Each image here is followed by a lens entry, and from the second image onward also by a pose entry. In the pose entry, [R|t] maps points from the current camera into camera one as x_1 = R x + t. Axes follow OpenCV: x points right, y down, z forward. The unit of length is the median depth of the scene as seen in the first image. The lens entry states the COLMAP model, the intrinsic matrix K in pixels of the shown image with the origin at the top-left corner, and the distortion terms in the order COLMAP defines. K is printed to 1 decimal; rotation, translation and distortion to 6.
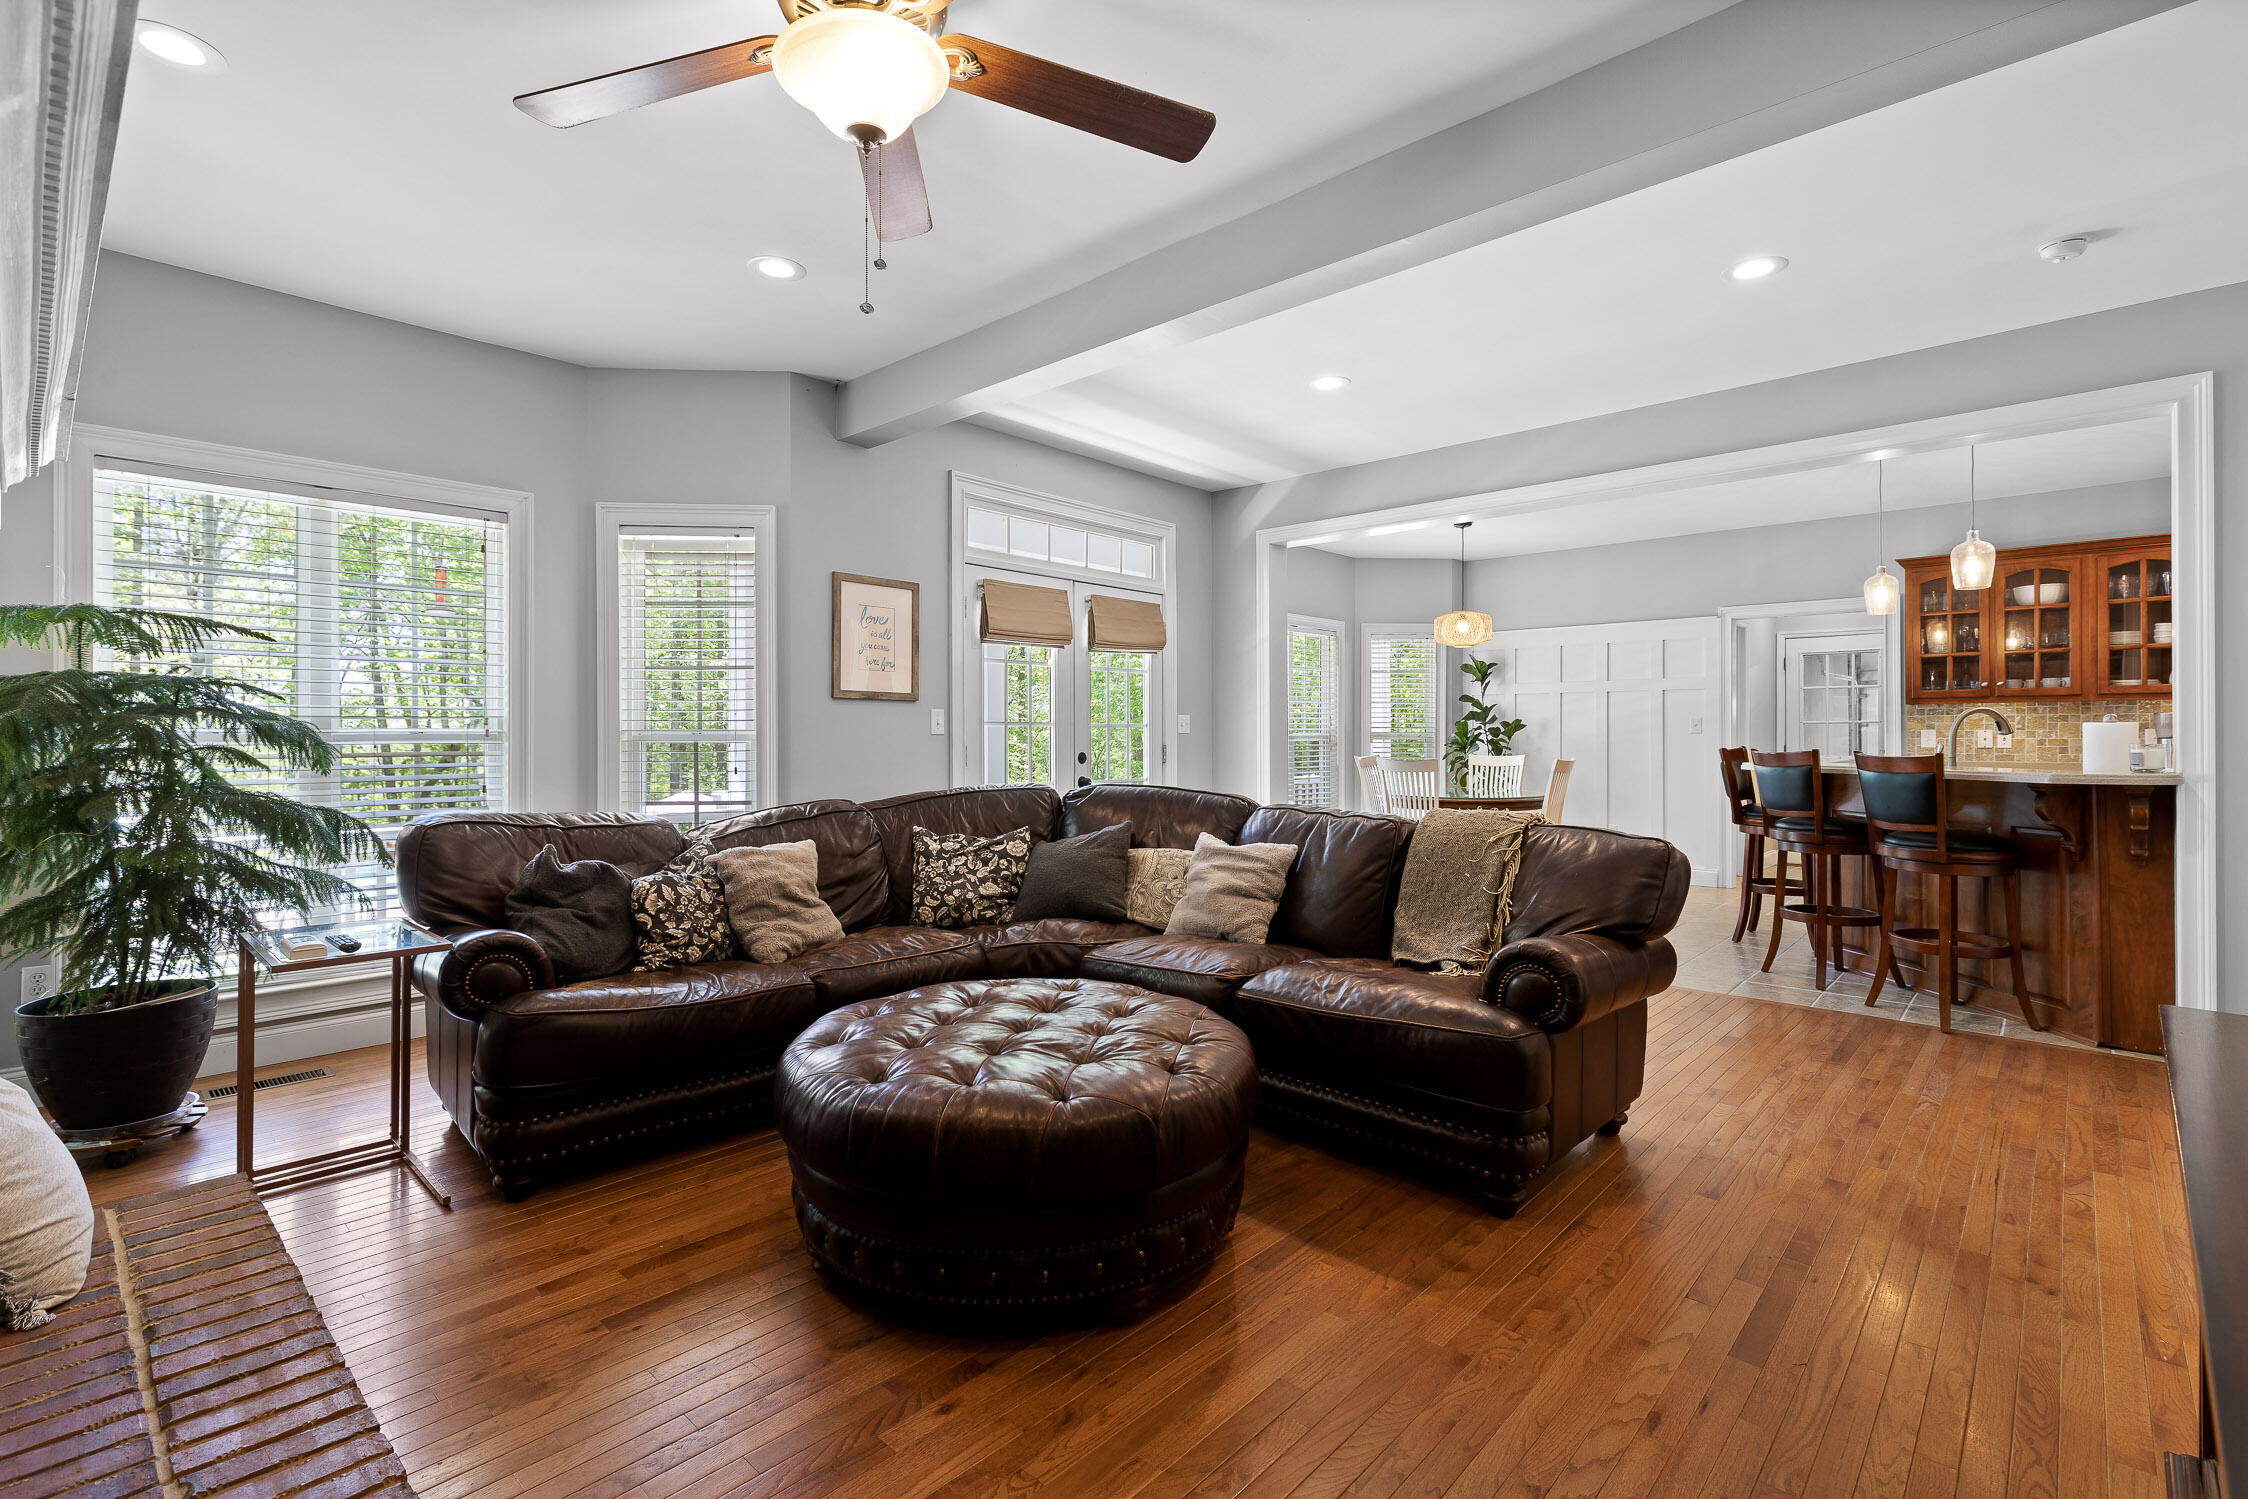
lens RADIAL K [[1027.1, 0, 1117.6], [0, 1027.1, 736.5], [0, 0, 1]] dist [0.001189, 0.000203]
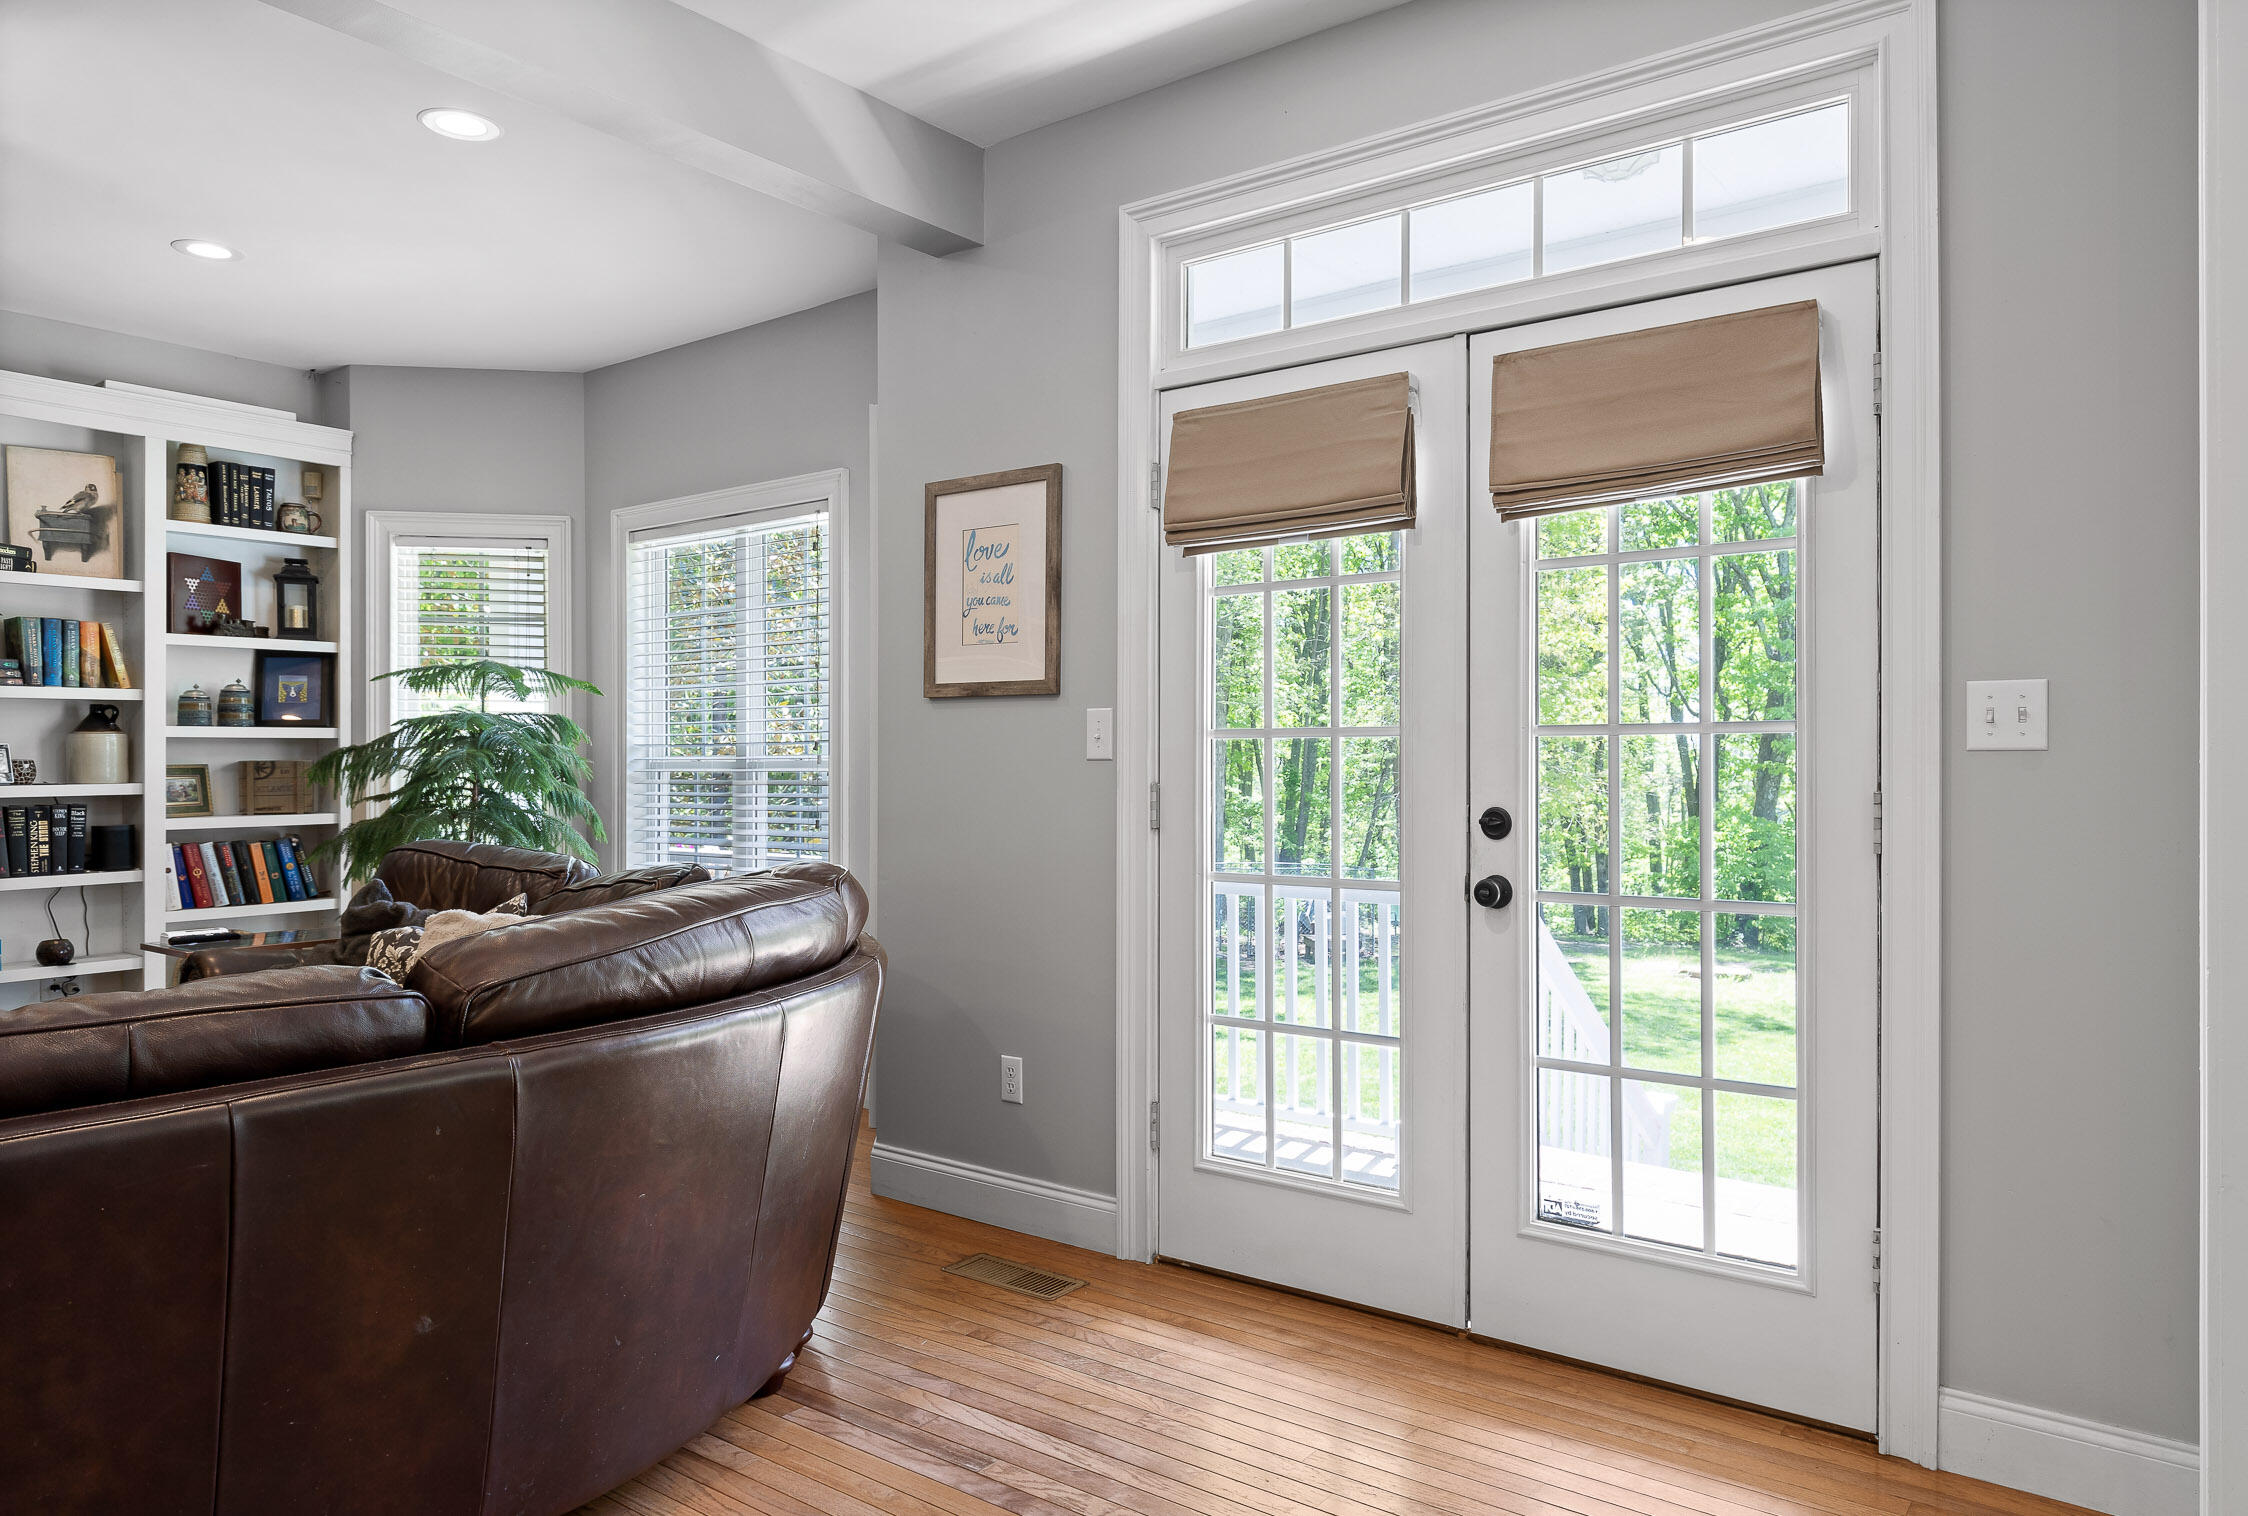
lens RADIAL K [[1487.8, 0, 1124.0], [0, 1487.8, 758.0], [0, 0, 1]] dist [-0.001623, -0.000190]
pose [[0.088461, -0.004653, -0.996069, 0.548941], [-0.000771, 0.999988, -0.004740, 0.000875], [0.996079, 0.001187, 0.088456, 0.971168]]
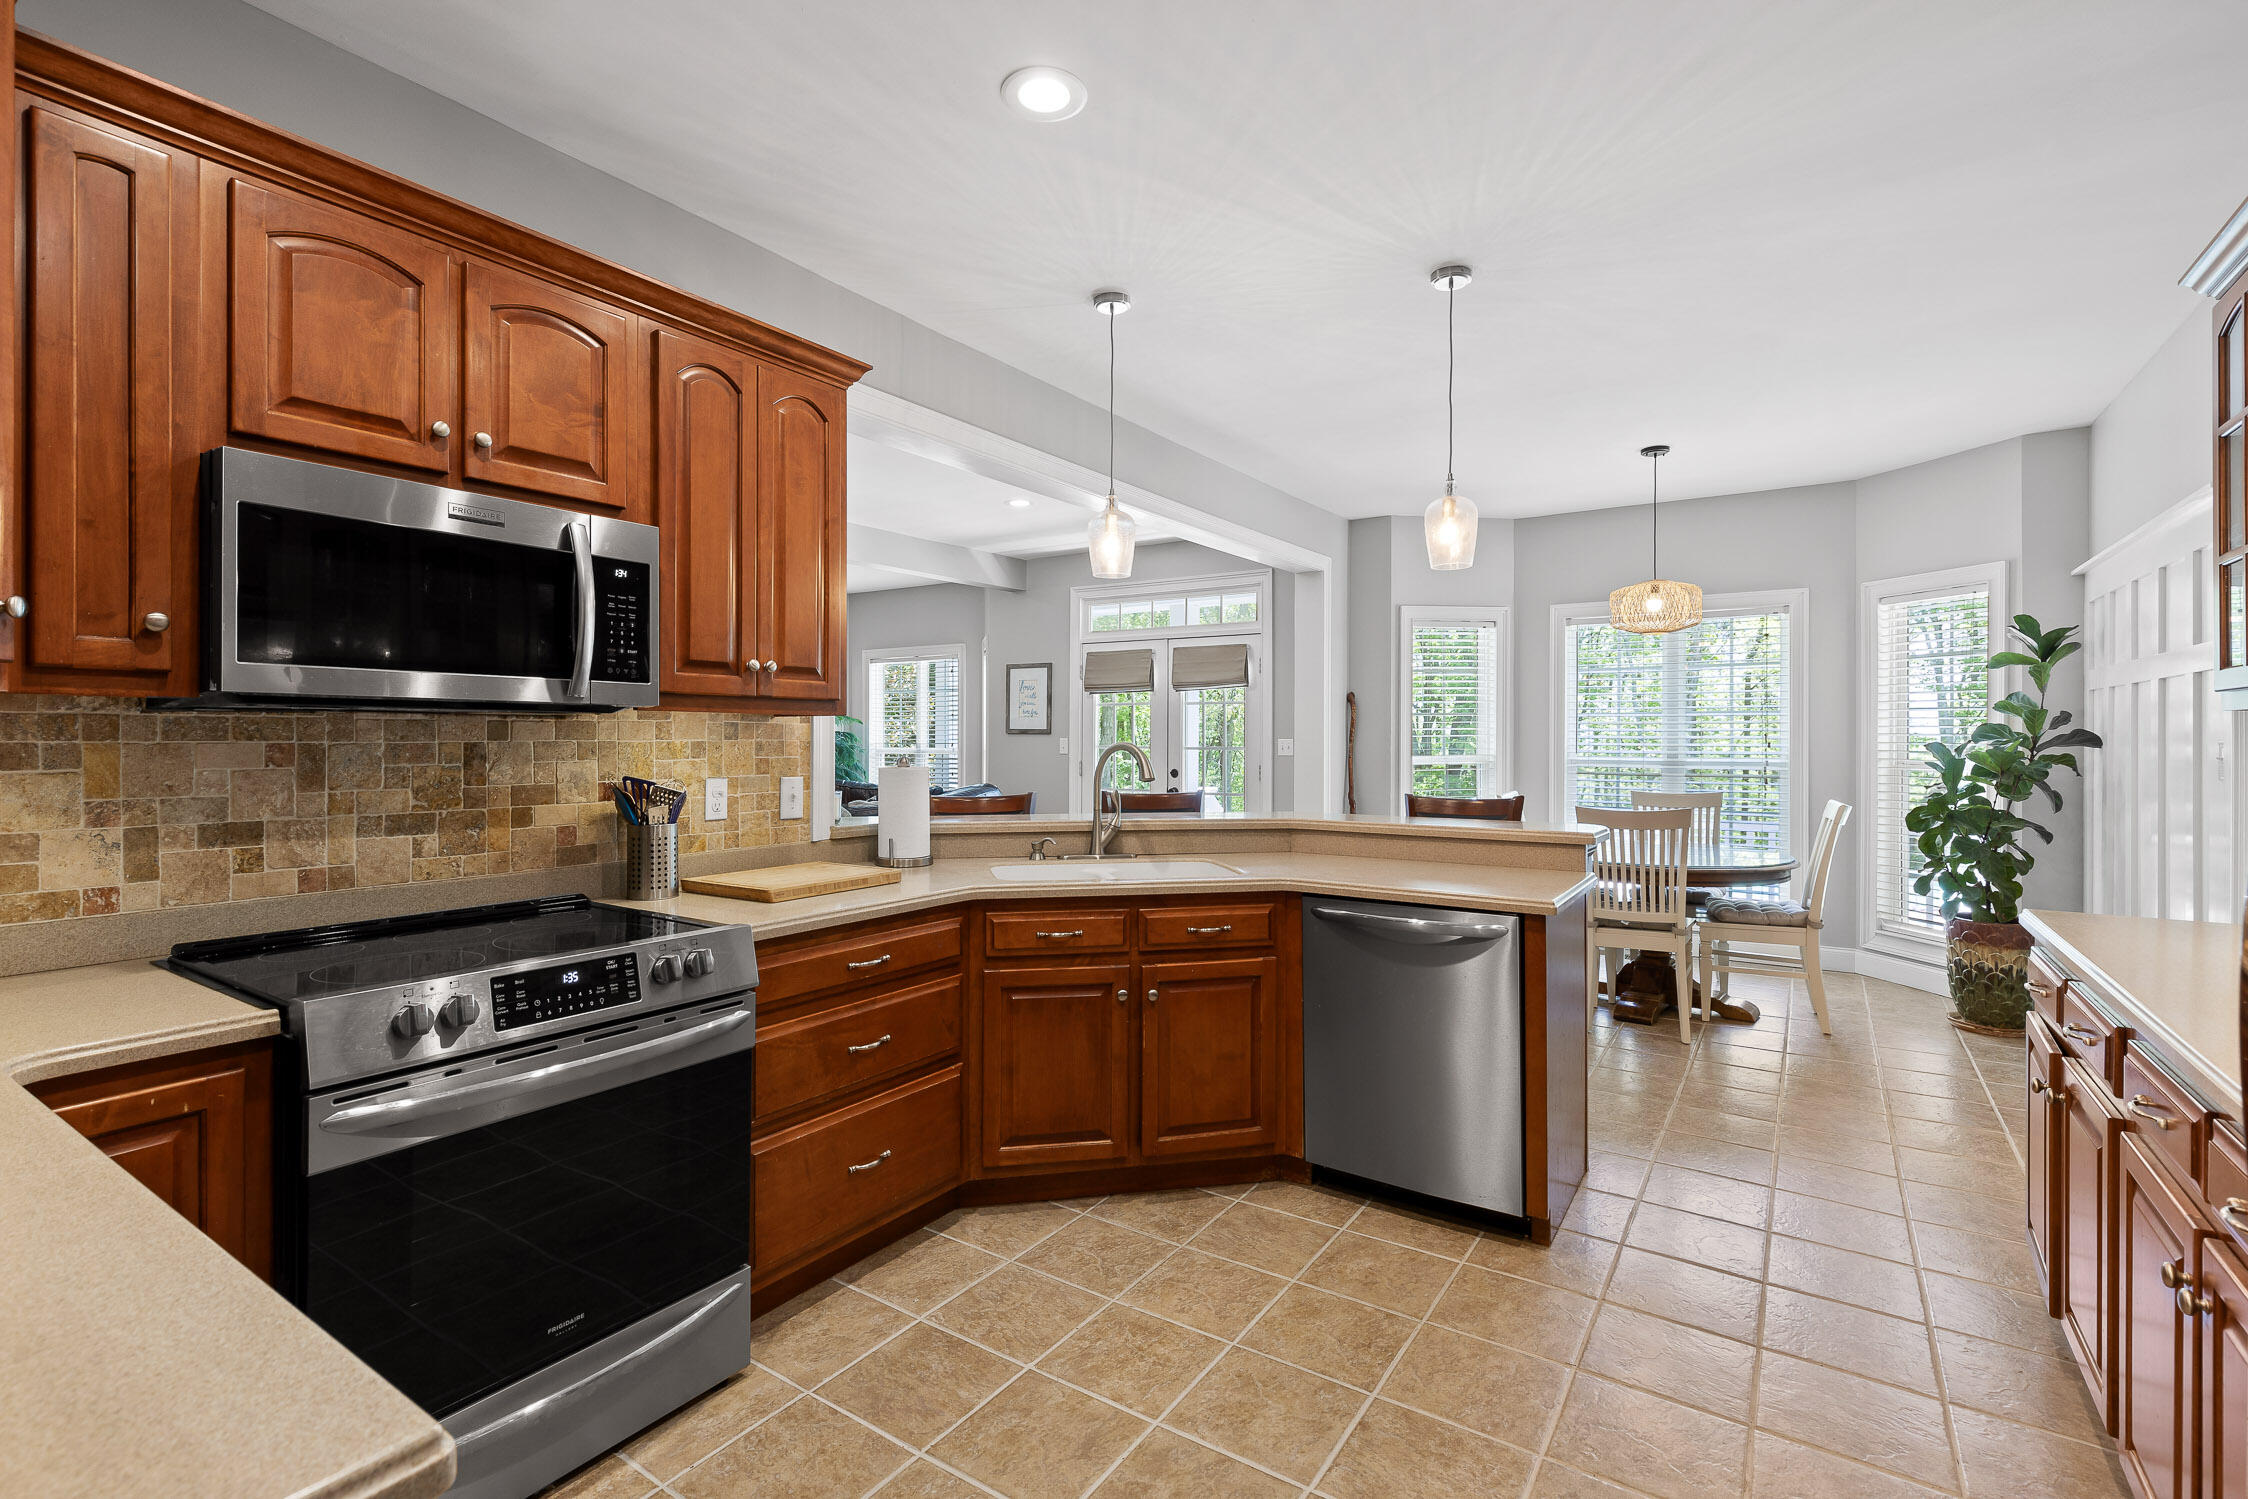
lens RADIAL K [[1027.1, 0, 1117.6], [0, 1027.1, 736.5], [0, 0, 1]] dist [0.001189, 0.000203]
pose [[0.156300, -0.000056, -0.987710, 1.463244], [-0.003868, 0.999992, -0.000669, -0.029132], [0.987702, 0.003925, 0.156299, 0.851362]]
